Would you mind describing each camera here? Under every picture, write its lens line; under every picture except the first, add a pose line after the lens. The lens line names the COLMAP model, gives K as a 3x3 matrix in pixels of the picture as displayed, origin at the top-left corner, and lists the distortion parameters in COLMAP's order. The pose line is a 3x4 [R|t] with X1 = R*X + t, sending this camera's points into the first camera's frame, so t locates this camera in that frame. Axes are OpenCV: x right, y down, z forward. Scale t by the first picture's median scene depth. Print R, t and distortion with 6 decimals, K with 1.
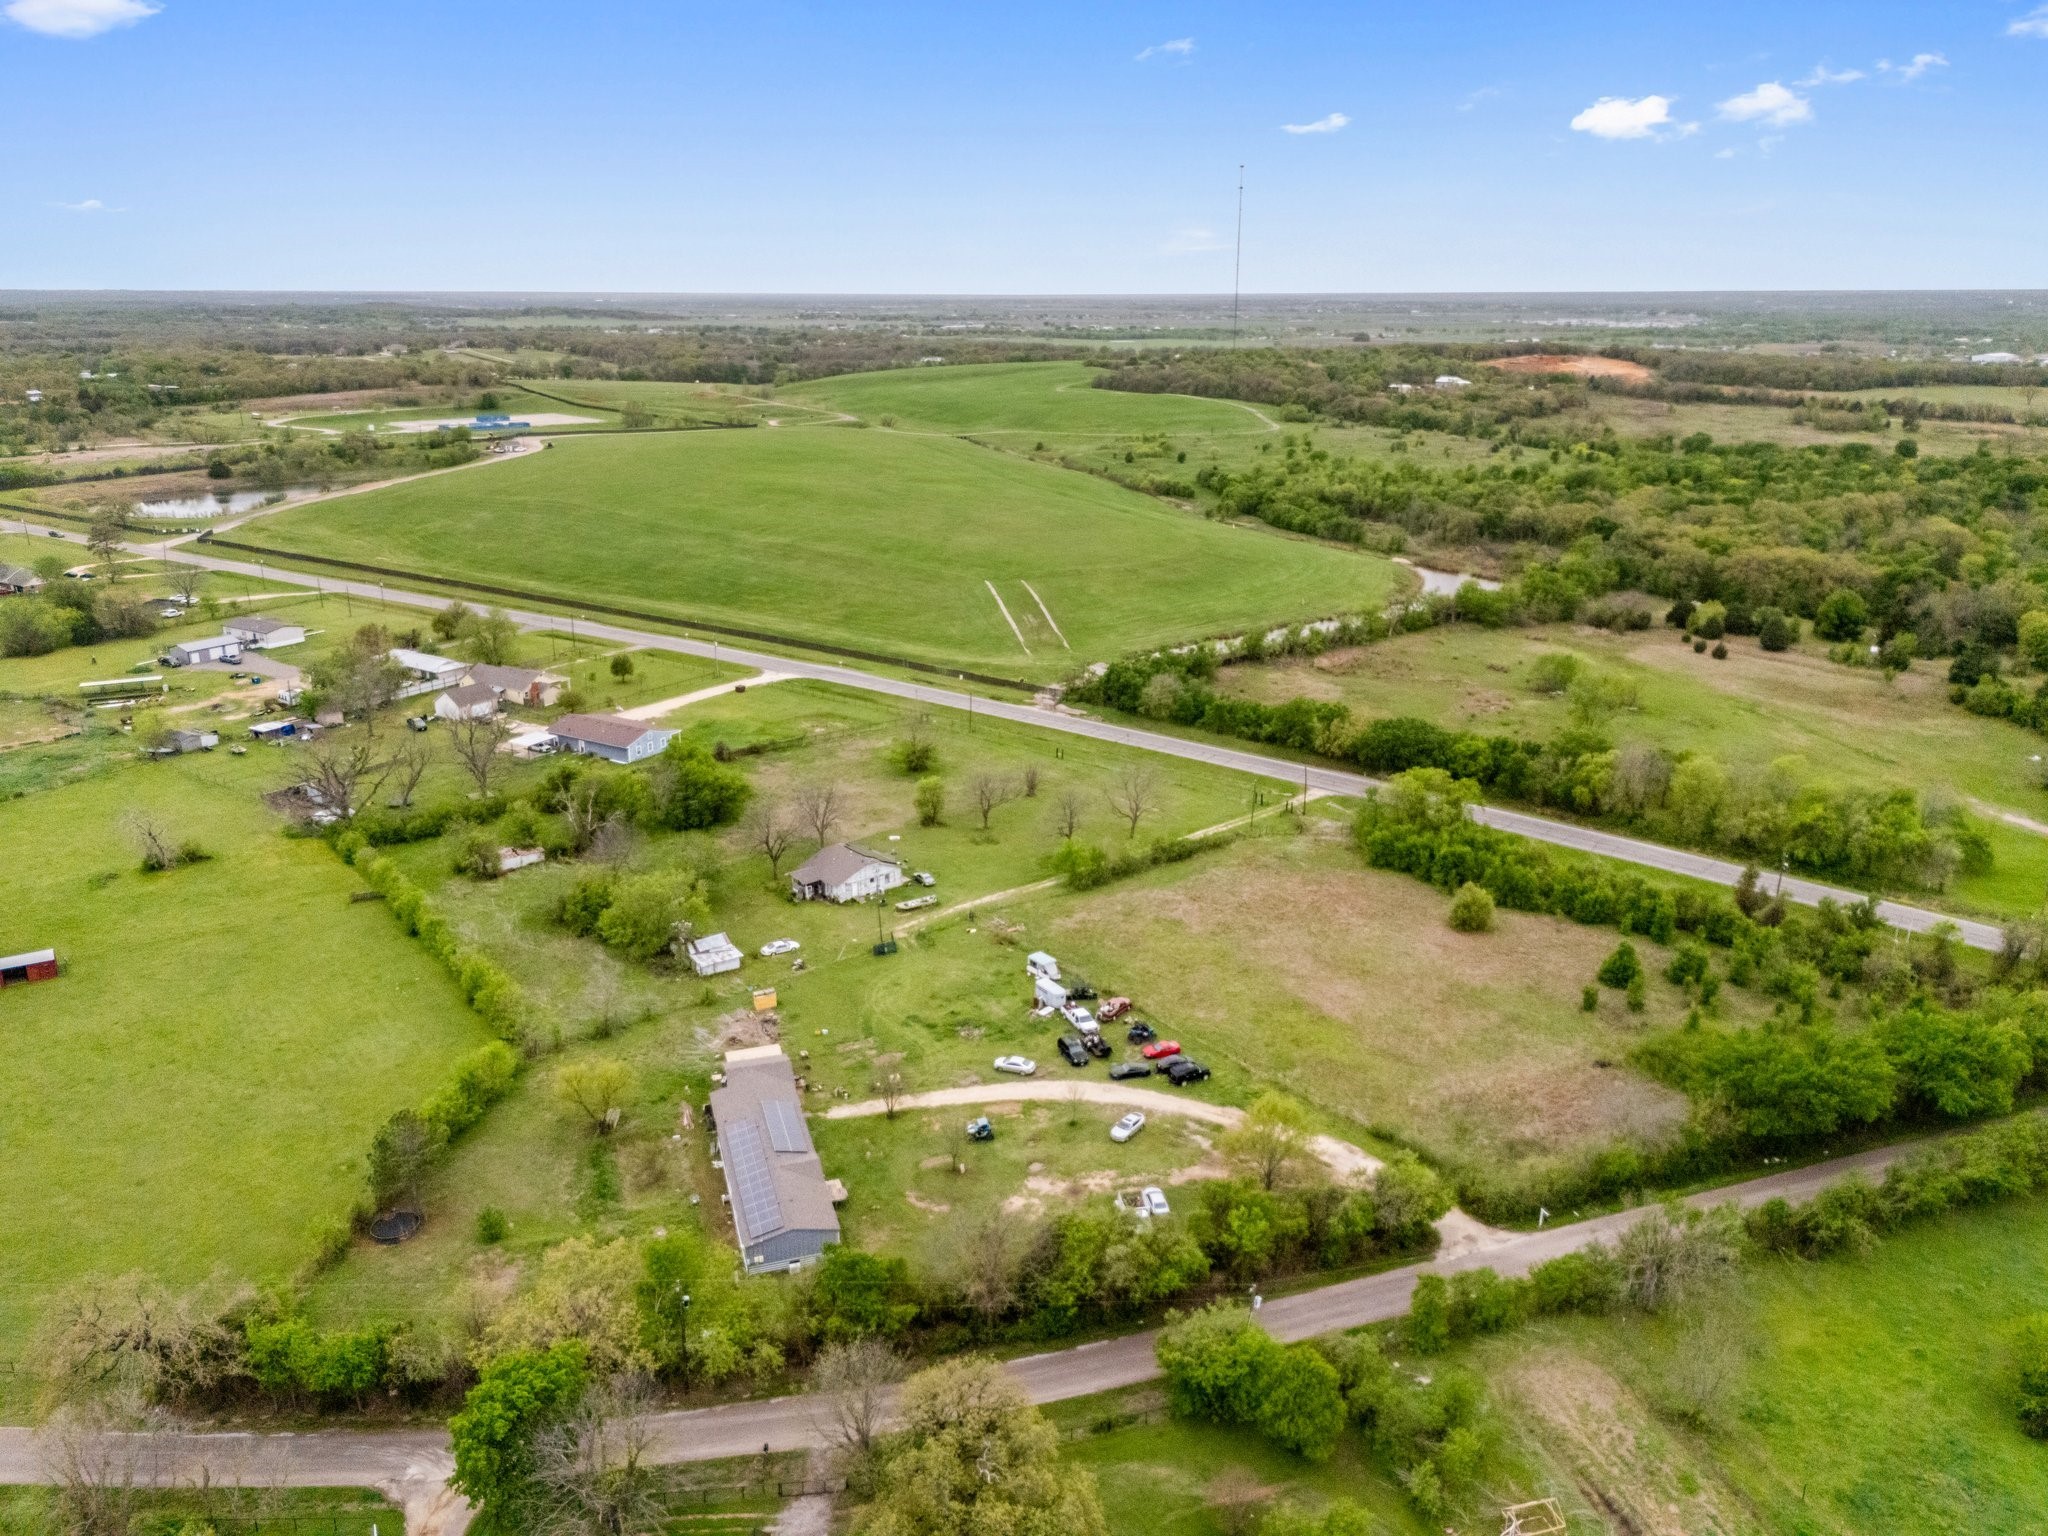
lens RADIAL K [[1504.1, 0, 1024.0], [0, 1504.1, 768.0], [0, 0, 1]] dist [0.085512, -0.076121]
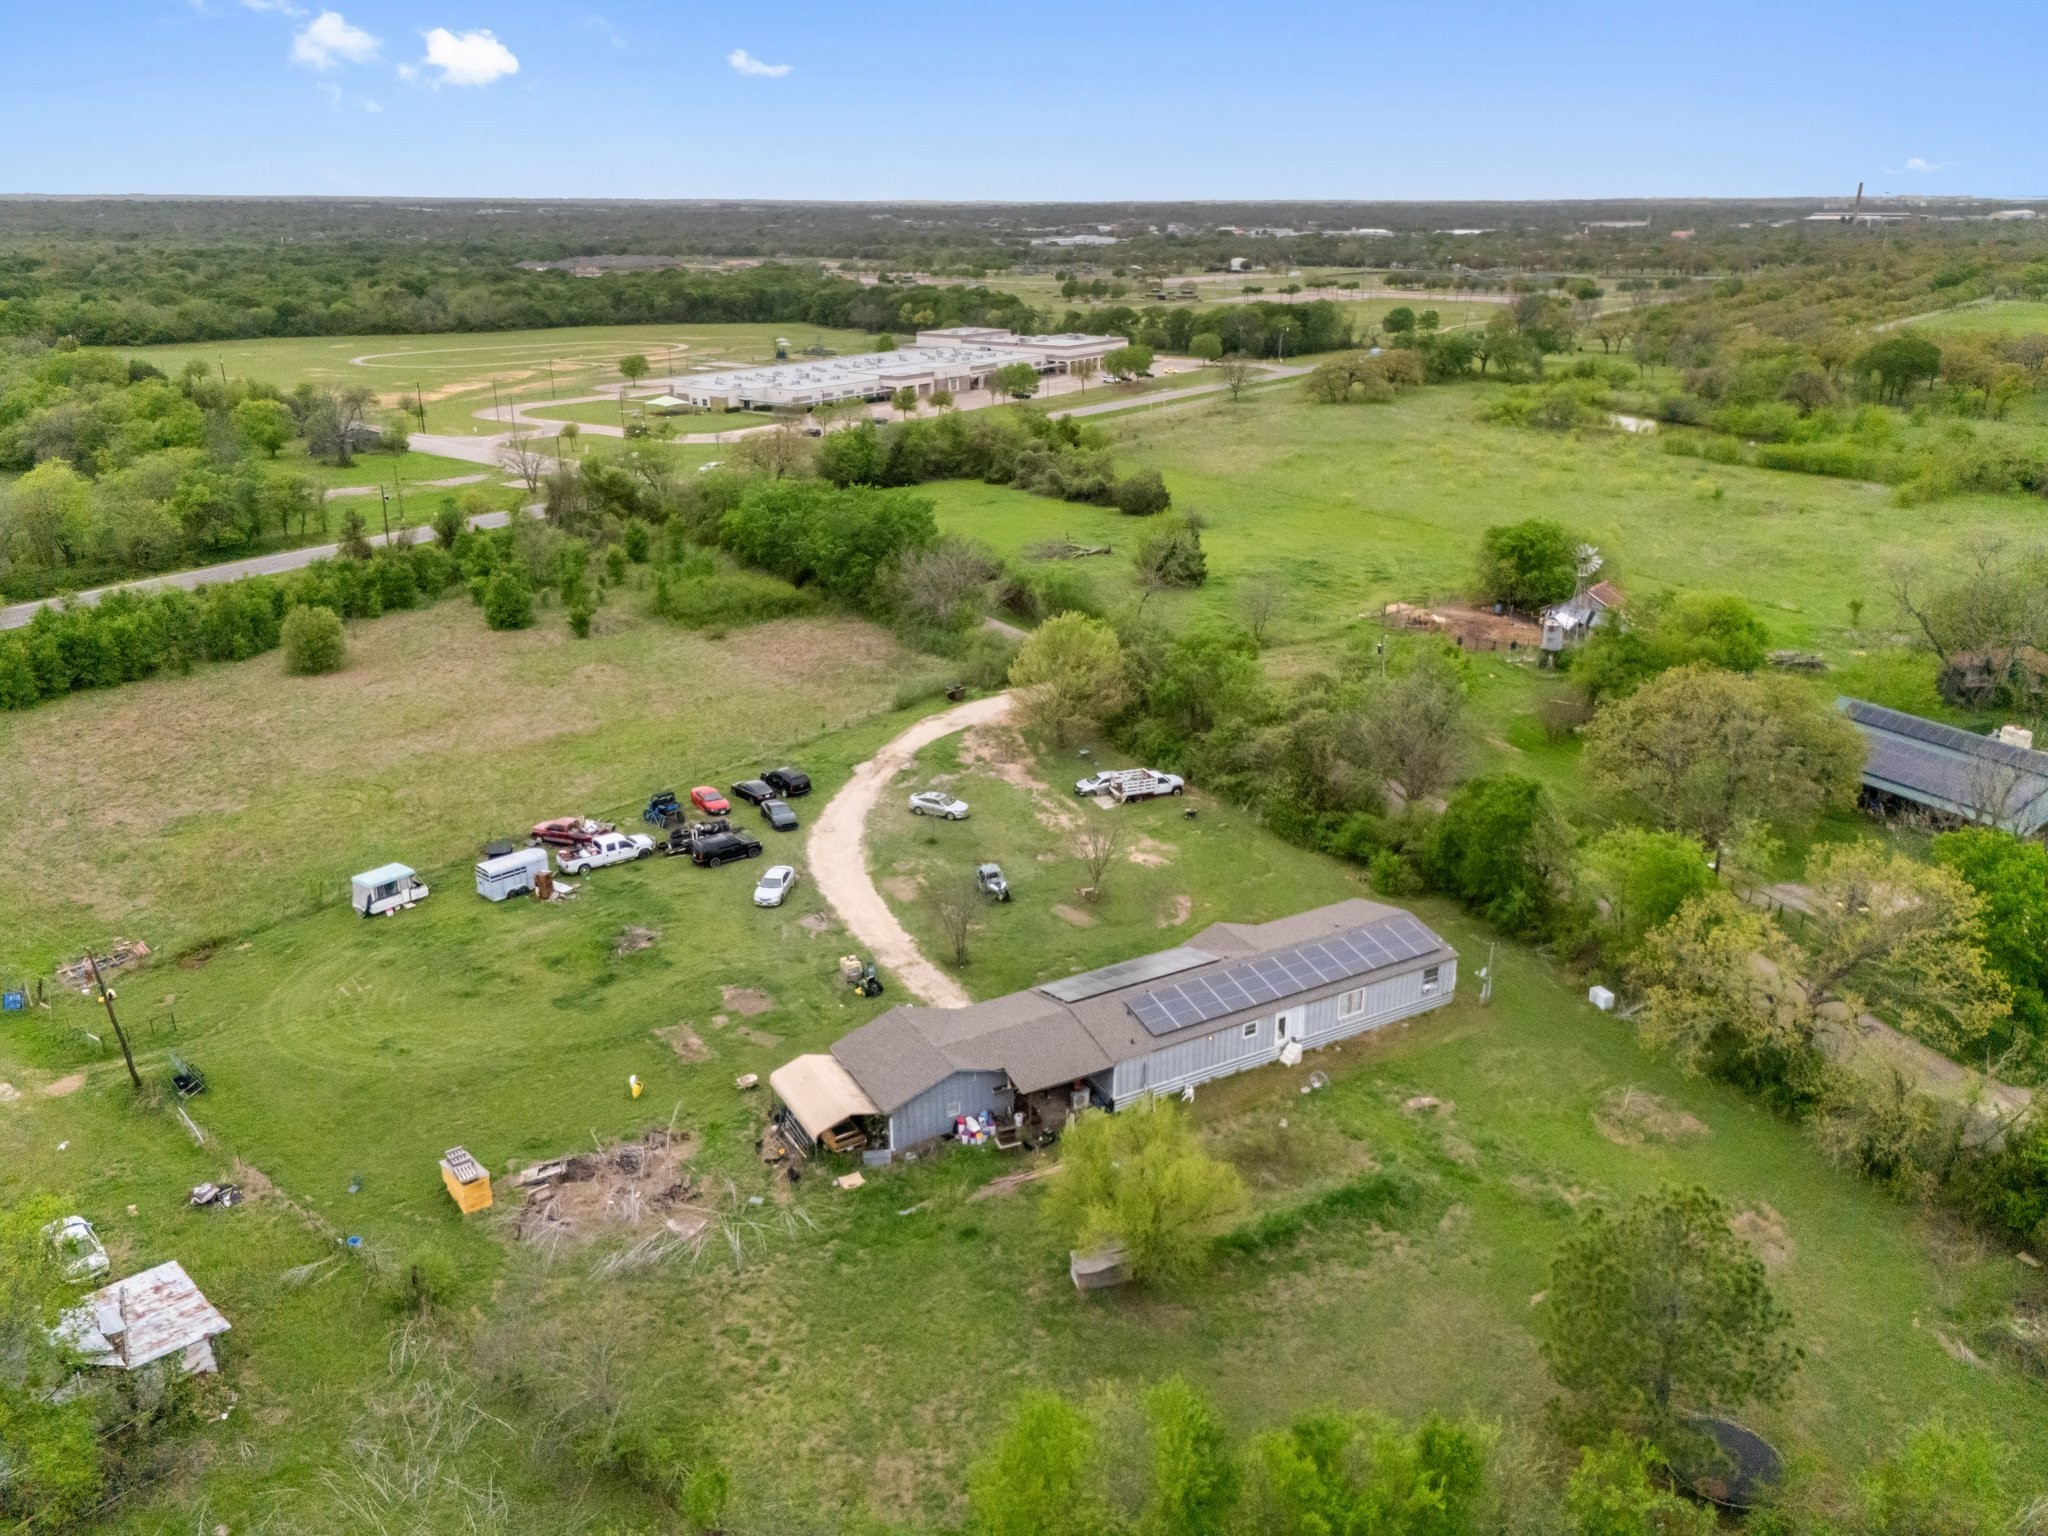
lens RADIAL K [[1504.1, 0, 1024.0], [0, 1504.1, 768.0], [0, 0, 1]] dist [0.085512, -0.076121]
pose [[-0.211088, -0.340678, 0.916177, -0.470951], [0.297071, 0.870601, 0.392176, -0.039251], [-0.931231, 0.354954, -0.082568, 0.800607]]
